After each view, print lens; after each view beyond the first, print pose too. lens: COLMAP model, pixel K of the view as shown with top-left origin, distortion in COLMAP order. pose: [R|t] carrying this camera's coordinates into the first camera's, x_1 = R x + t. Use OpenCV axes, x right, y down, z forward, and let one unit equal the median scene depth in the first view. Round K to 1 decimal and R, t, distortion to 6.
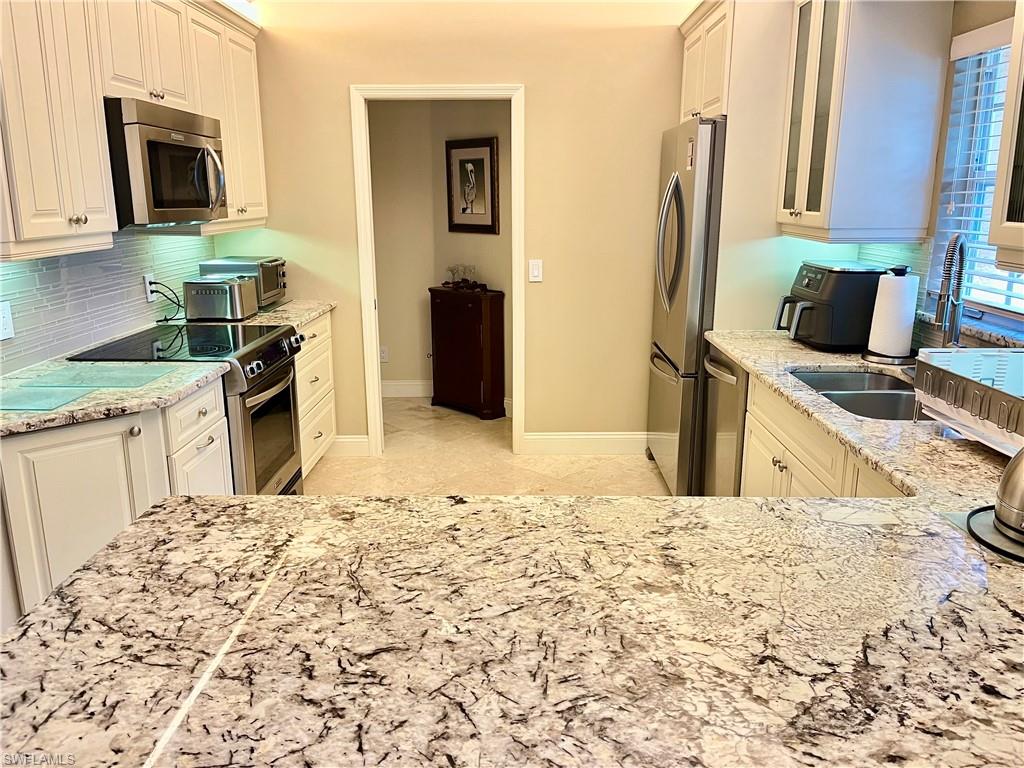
lens RADIAL K [[769.4, 0, 512.0], [0, 769.4, 384.0], [0, 0, 1]] dist [0.098387, -0.142441]
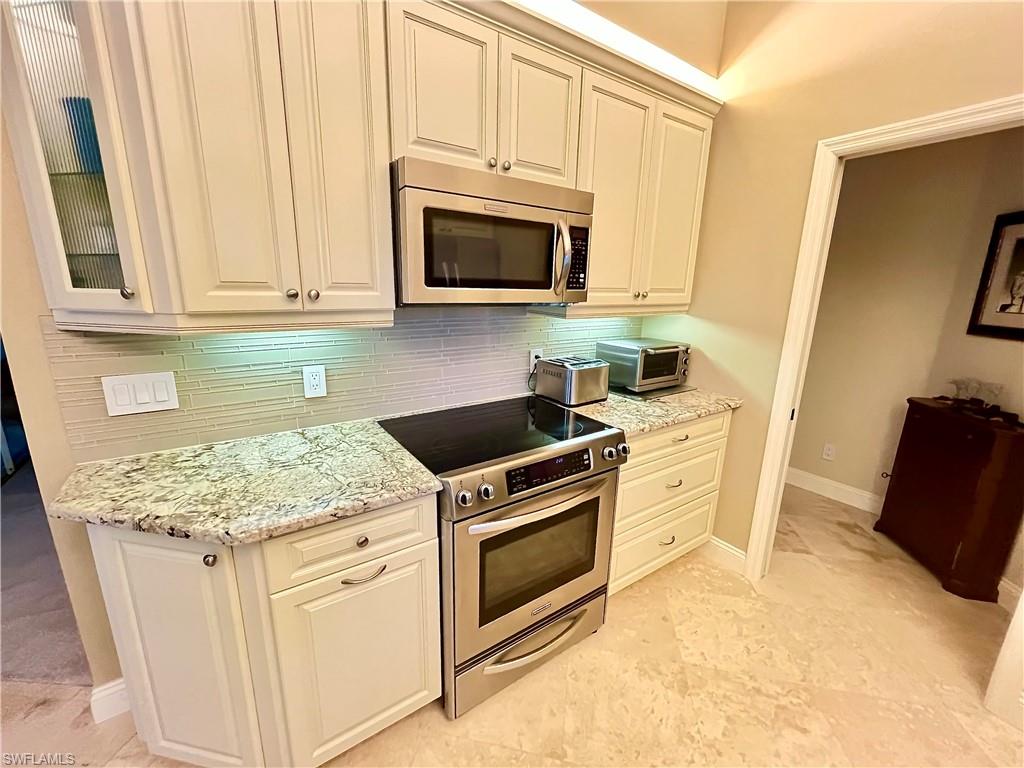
lens RADIAL K [[415.2, 0, 512.0], [0, 415.2, 384.0], [0, 0, 1]] dist [-0.001979, 0.000429]
pose [[0.573817, 0.205984, -0.792657, -0.004953], [-0.215556, 0.971714, 0.096470, -0.122344], [0.790107, 0.115506, 0.601987, 0.537363]]
